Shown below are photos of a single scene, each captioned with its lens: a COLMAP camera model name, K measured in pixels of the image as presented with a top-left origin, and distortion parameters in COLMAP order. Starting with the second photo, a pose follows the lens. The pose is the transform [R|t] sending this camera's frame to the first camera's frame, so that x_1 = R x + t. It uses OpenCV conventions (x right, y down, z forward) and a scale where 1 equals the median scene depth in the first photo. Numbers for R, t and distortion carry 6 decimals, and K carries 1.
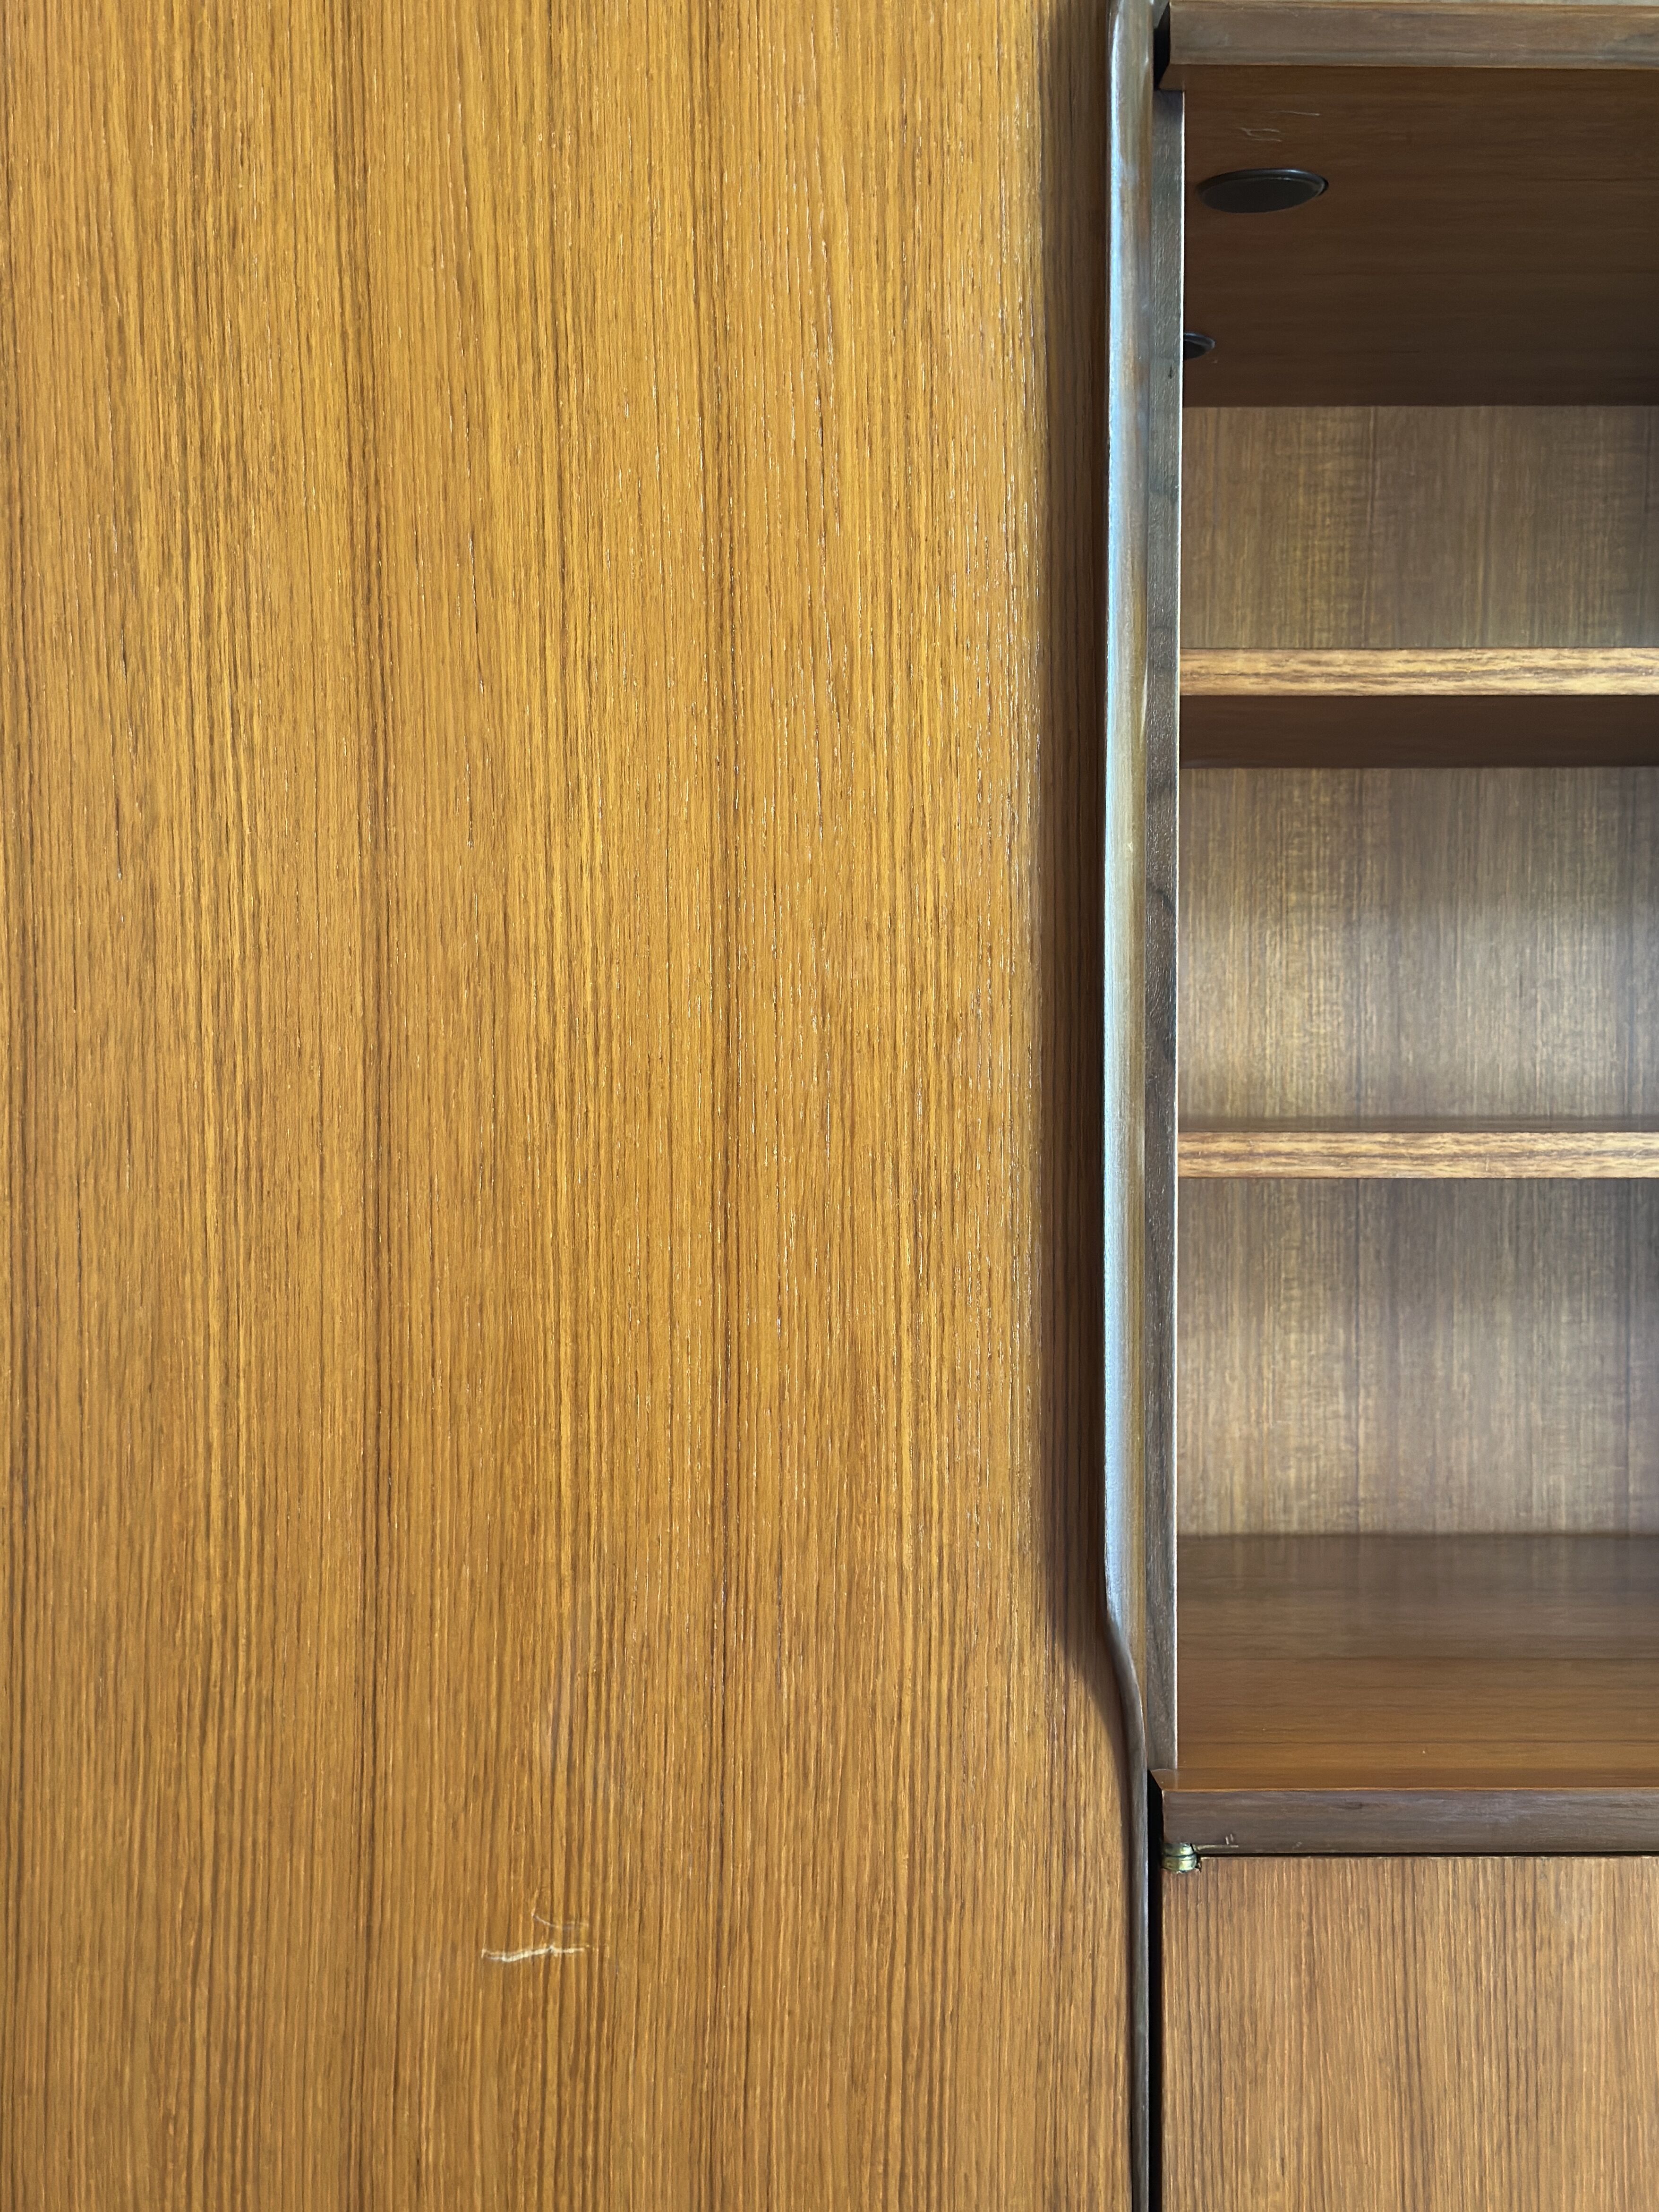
lens RADIAL K [[2639.0, 0, 825.8], [0, 2639.0, 1122.1], [0, 0, 1]] dist [0.202045, -0.452016]
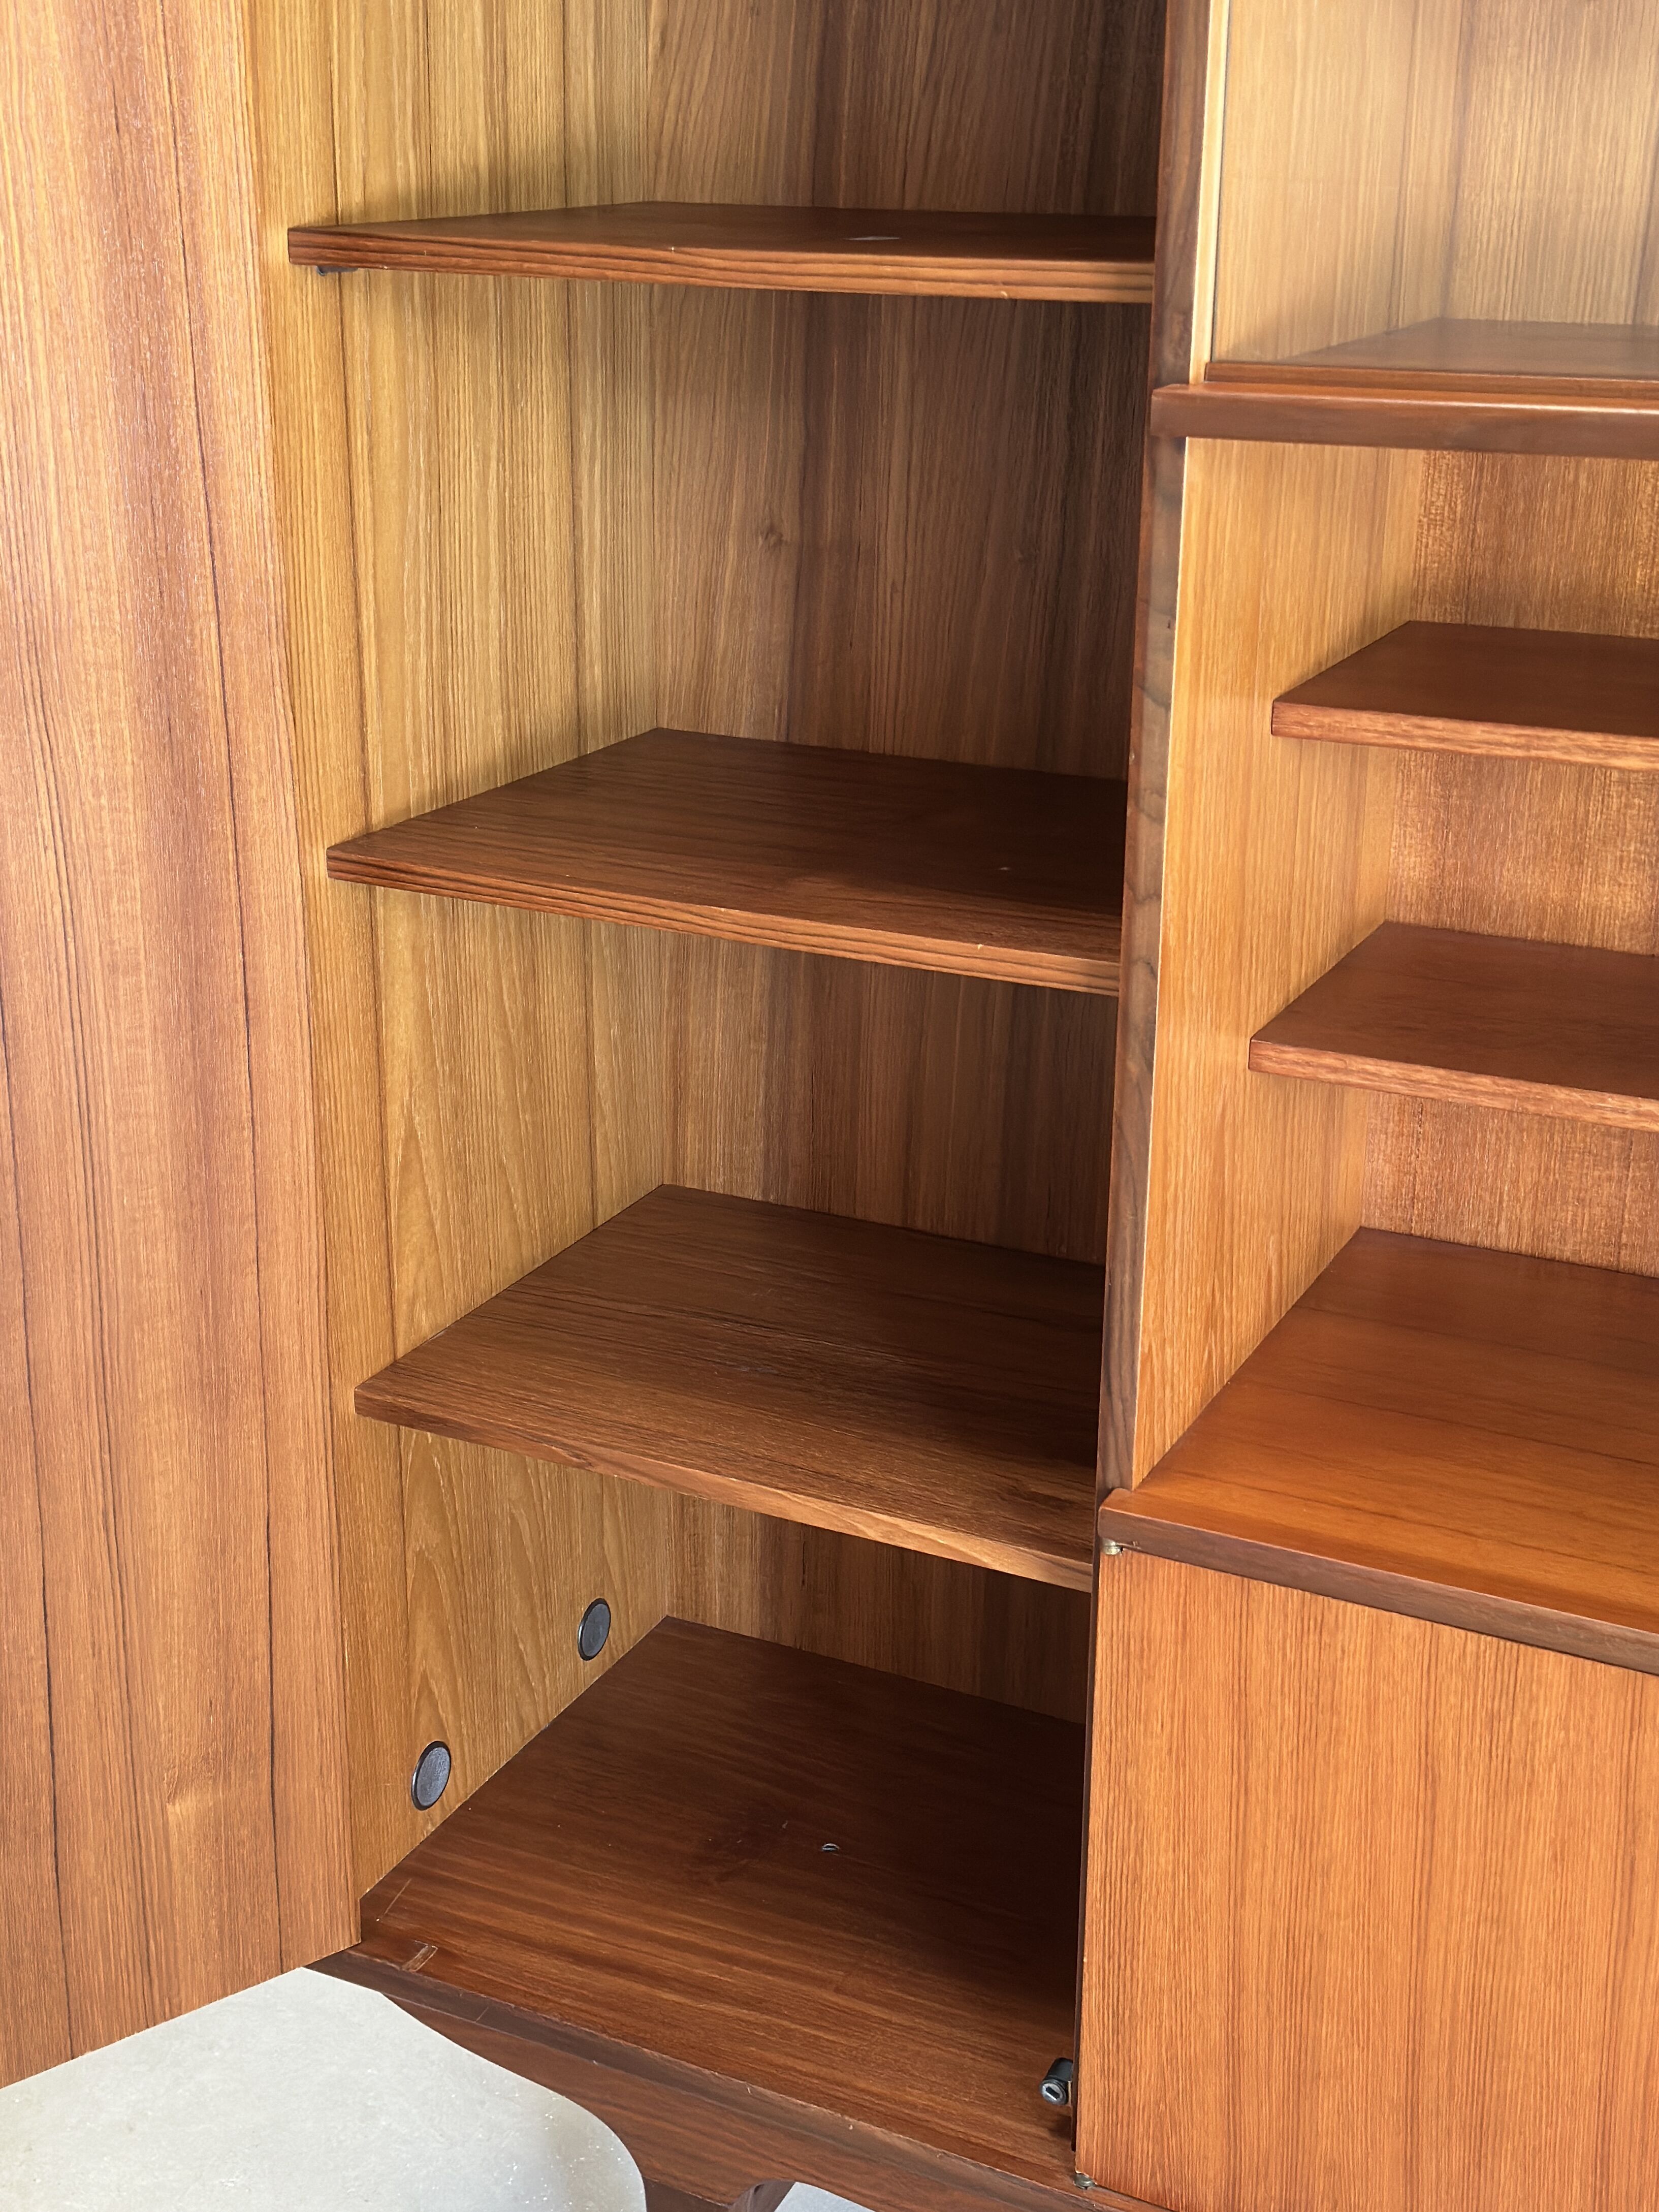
lens RADIAL K [[2969.8, 0, 821.7], [0, 2969.8, 1104.3], [0, 0, 1]] dist [0.157778, -0.131140]
pose [[0.884473, 0.167153, -0.435624, 0.730854], [-0.024411, 0.948927, 0.314549, -0.554218], [0.465953, -0.267576, 0.843381, -0.549949]]
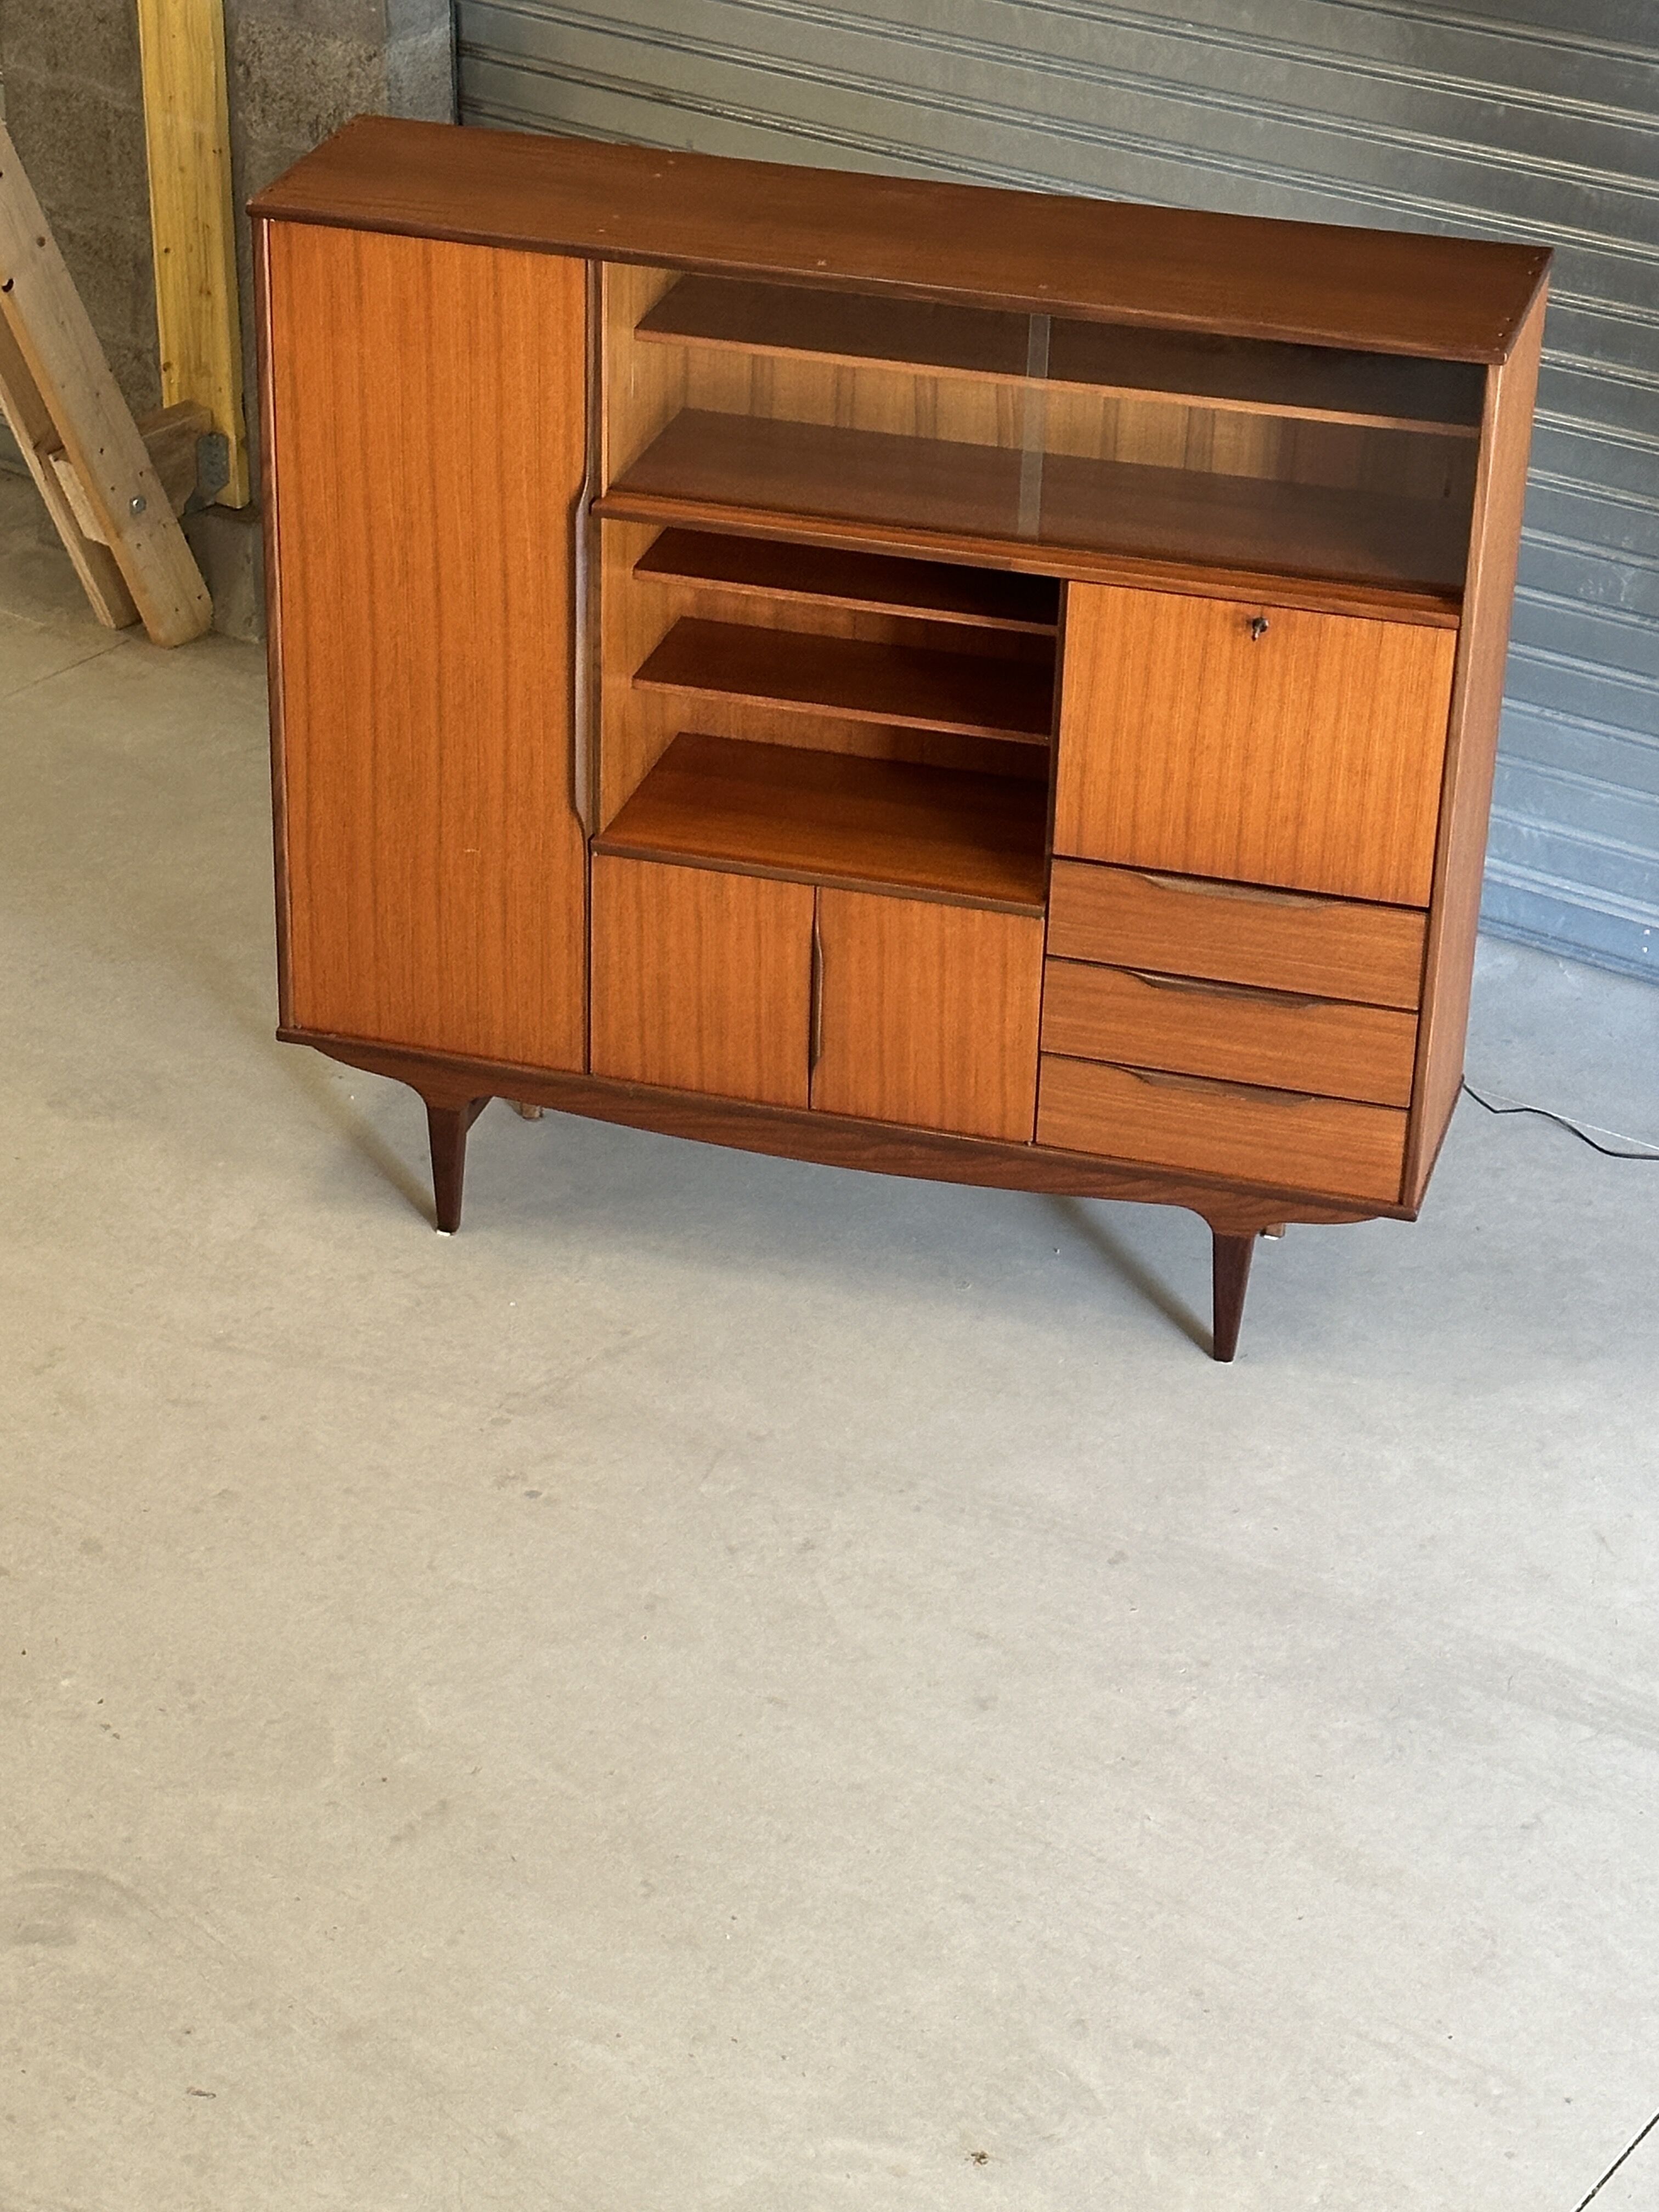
lens RADIAL K [[4700.0, 0, 829.5], [0, 4700.0, 1106.0], [0, 0, 1]] dist [0.116506, 0.164463]
pose [[0.952861, 0.169579, -0.251593, 2.830735], [-0.037116, 0.888147, 0.458058, -3.328090], [0.301129, -0.427127, 0.852575, -6.516686]]
